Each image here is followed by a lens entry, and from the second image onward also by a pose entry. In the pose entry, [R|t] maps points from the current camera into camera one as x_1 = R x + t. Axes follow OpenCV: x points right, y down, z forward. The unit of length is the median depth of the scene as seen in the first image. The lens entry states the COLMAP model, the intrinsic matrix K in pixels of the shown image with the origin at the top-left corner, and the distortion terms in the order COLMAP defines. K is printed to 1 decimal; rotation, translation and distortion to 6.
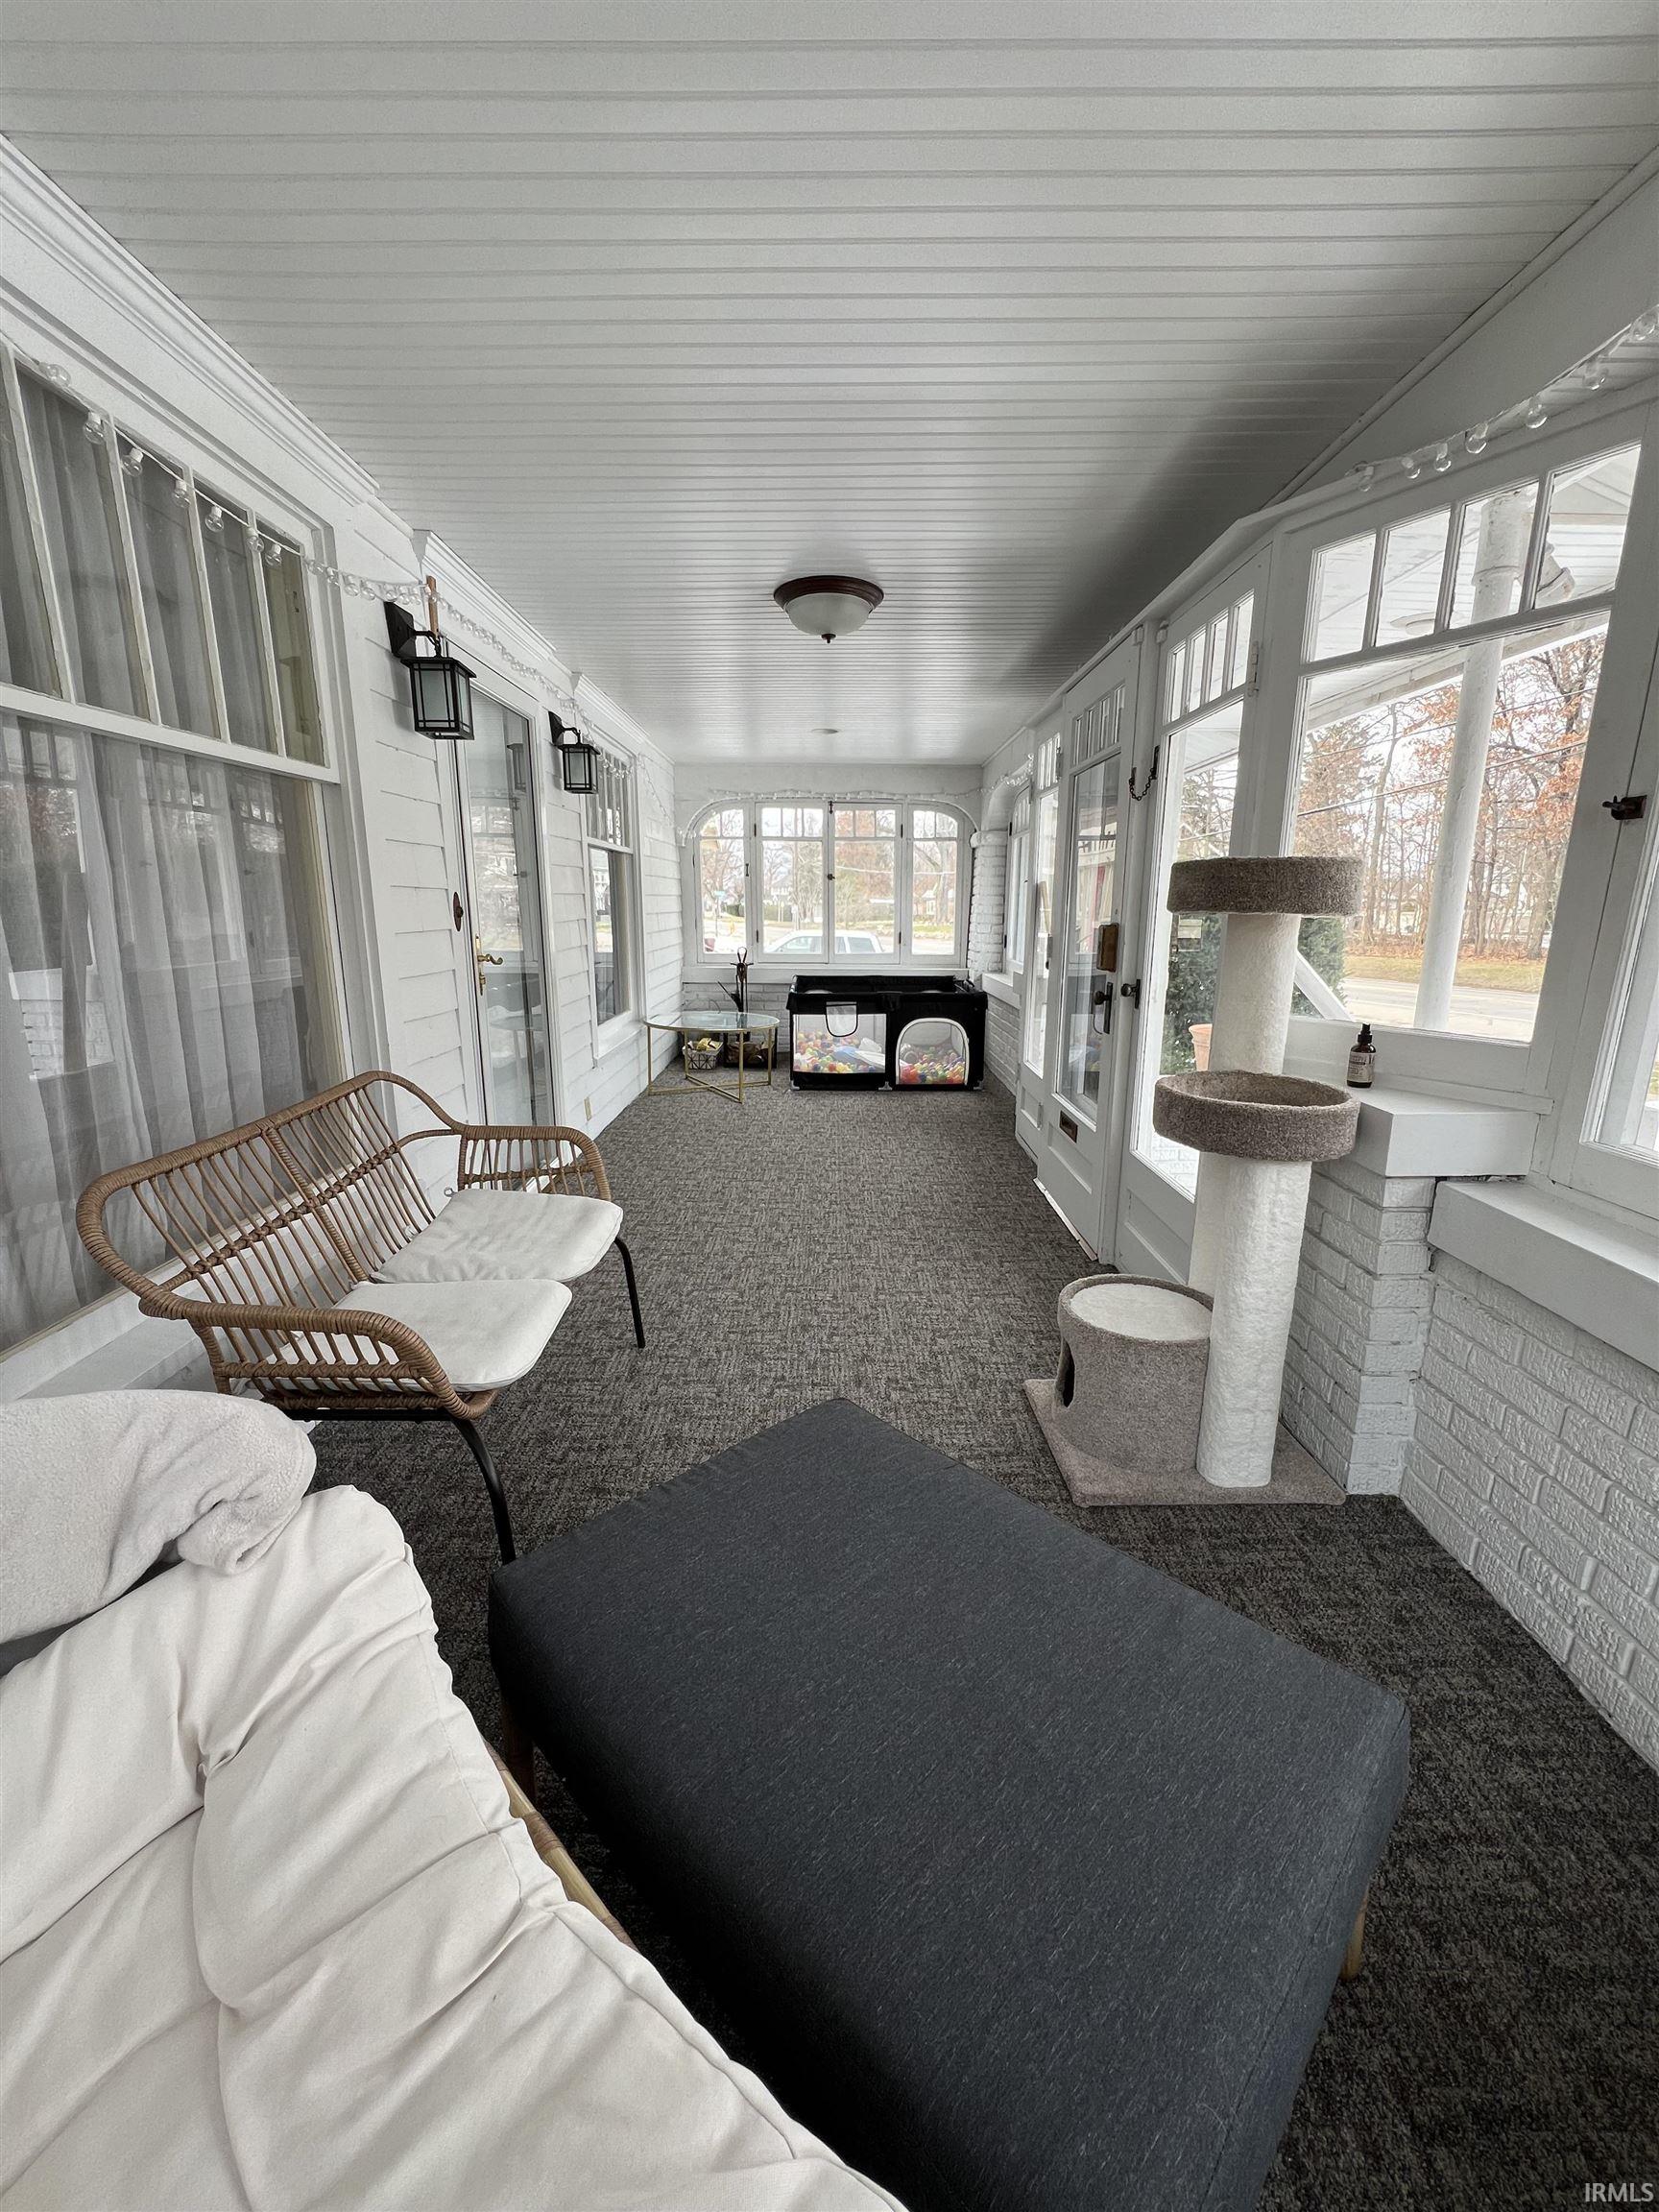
lens RADIAL K [[884.0, 0, 821.4], [0, 884.0, 1101.2], [0, 0, 1]] dist [-0.000234, 0.000332]
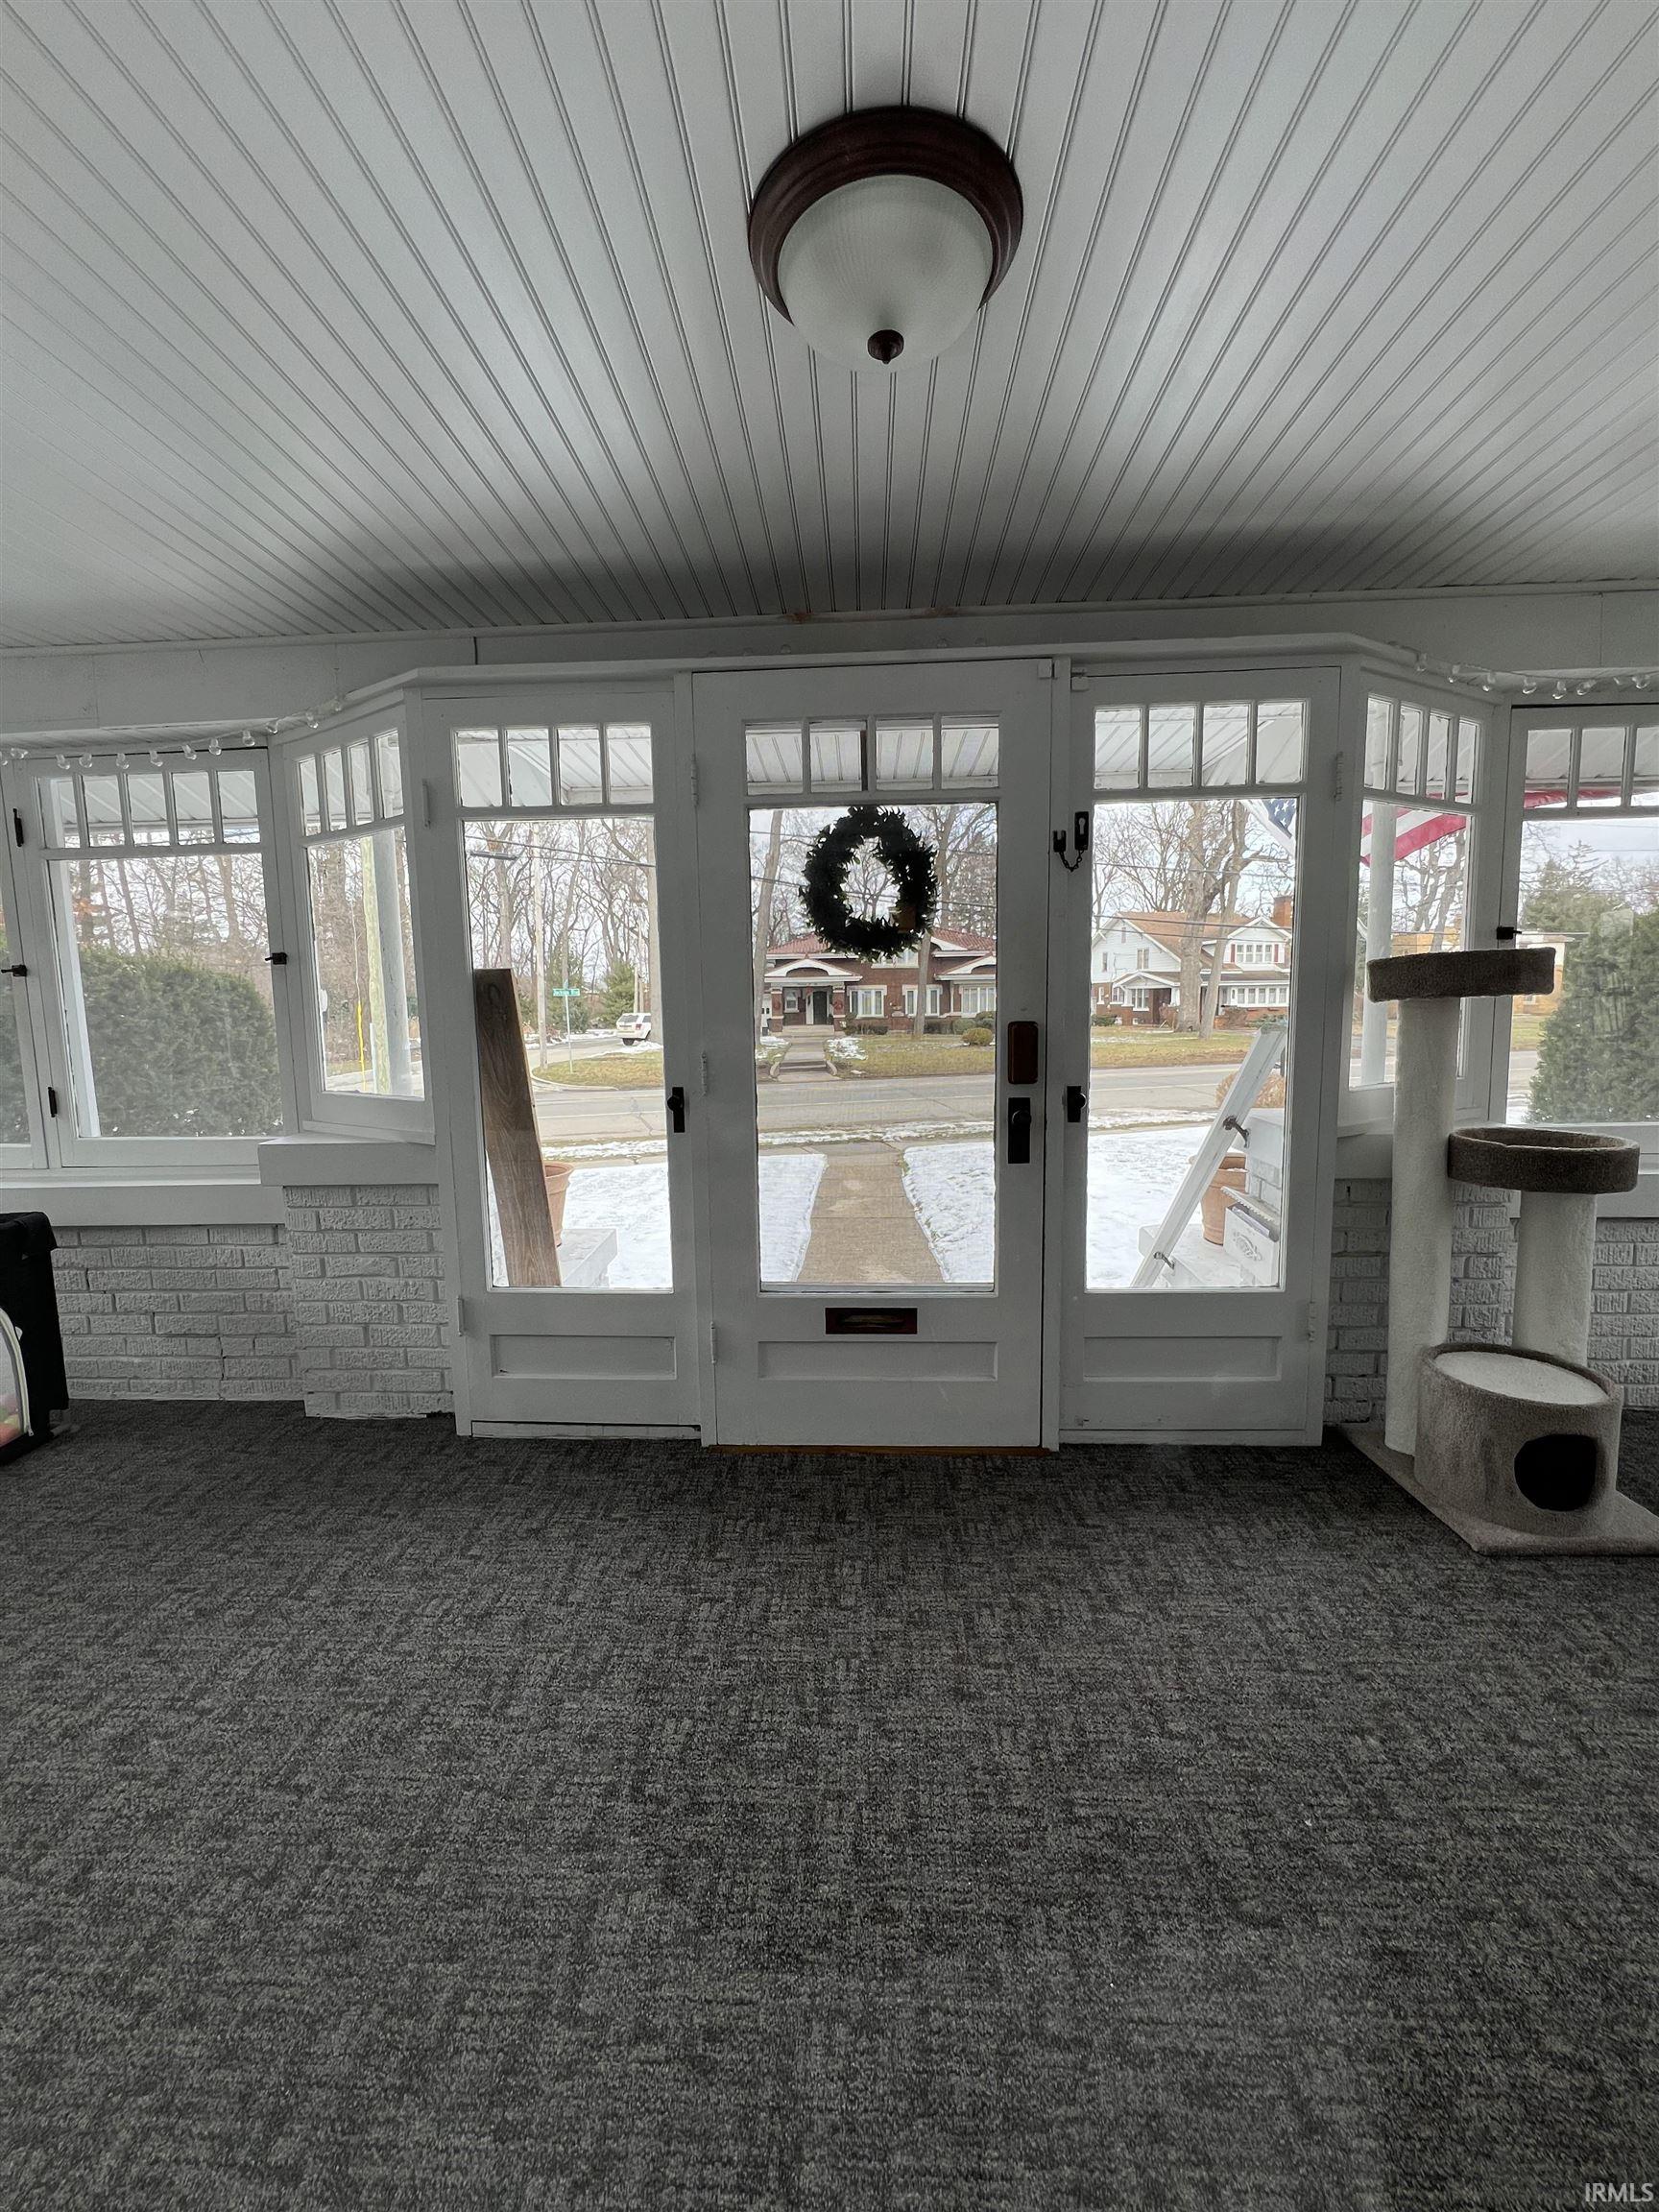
lens RADIAL K [[884.0, 0, 823.2], [0, 884.0, 1101.4], [0, 0, 1]] dist [-0.000234, 0.000332]
pose [[0.040128, -0.117018, 0.992319, -0.412944], [0.237605, 0.965749, 0.104276, -0.234173], [-0.970533, 0.231596, 0.066558, 1.035900]]
